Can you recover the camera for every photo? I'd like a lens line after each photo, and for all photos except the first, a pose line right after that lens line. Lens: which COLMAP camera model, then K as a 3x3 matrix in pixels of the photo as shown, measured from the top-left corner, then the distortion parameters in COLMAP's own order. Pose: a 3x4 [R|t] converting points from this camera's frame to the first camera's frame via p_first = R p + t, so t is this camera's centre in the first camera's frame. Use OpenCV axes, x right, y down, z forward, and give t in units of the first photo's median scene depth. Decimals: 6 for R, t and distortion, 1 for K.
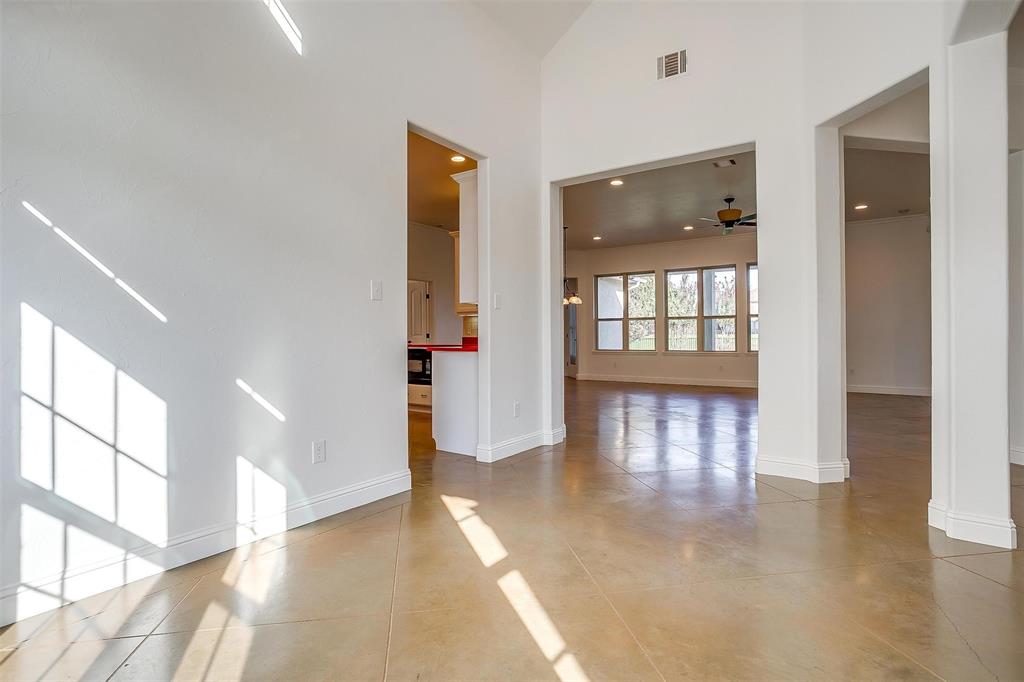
lens RADIAL K [[495.5, 0, 504.9], [0, 495.5, 341.3], [0, 0, 1]] dist [-0.033703, 0.015752]
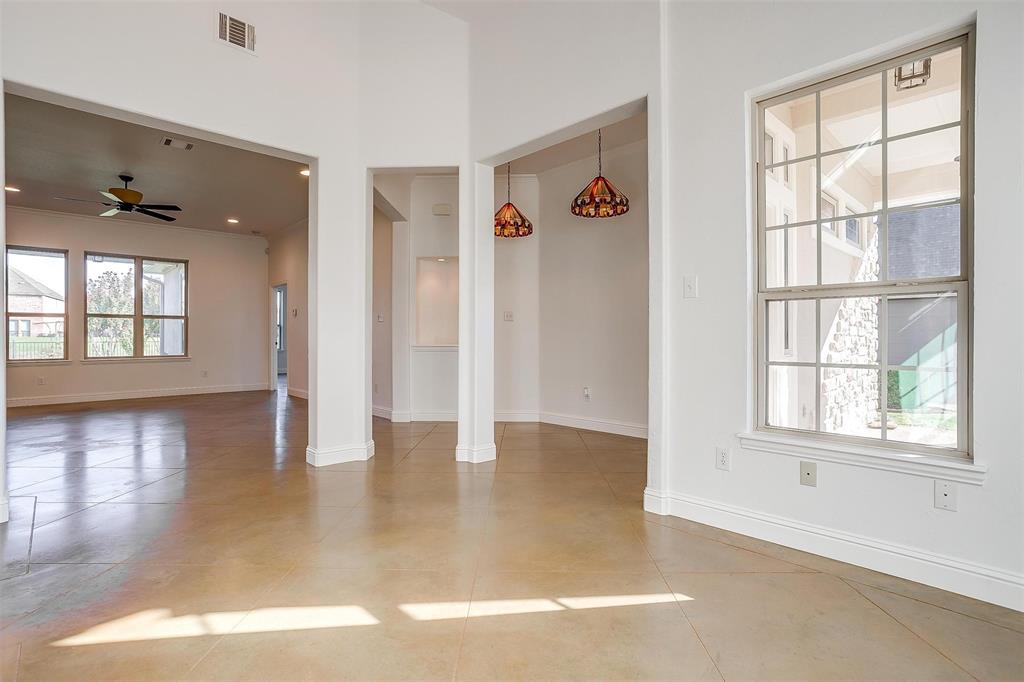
lens RADIAL K [[495.5, 0, 513.4], [0, 495.5, 343.2], [0, 0, 1]] dist [-0.033703, 0.015752]
pose [[0.203369, -0.005775, 0.979085, -0.377378], [0.010087, 0.999942, 0.003803, -0.000794], [-0.979050, 0.009103, 0.203415, 0.298640]]
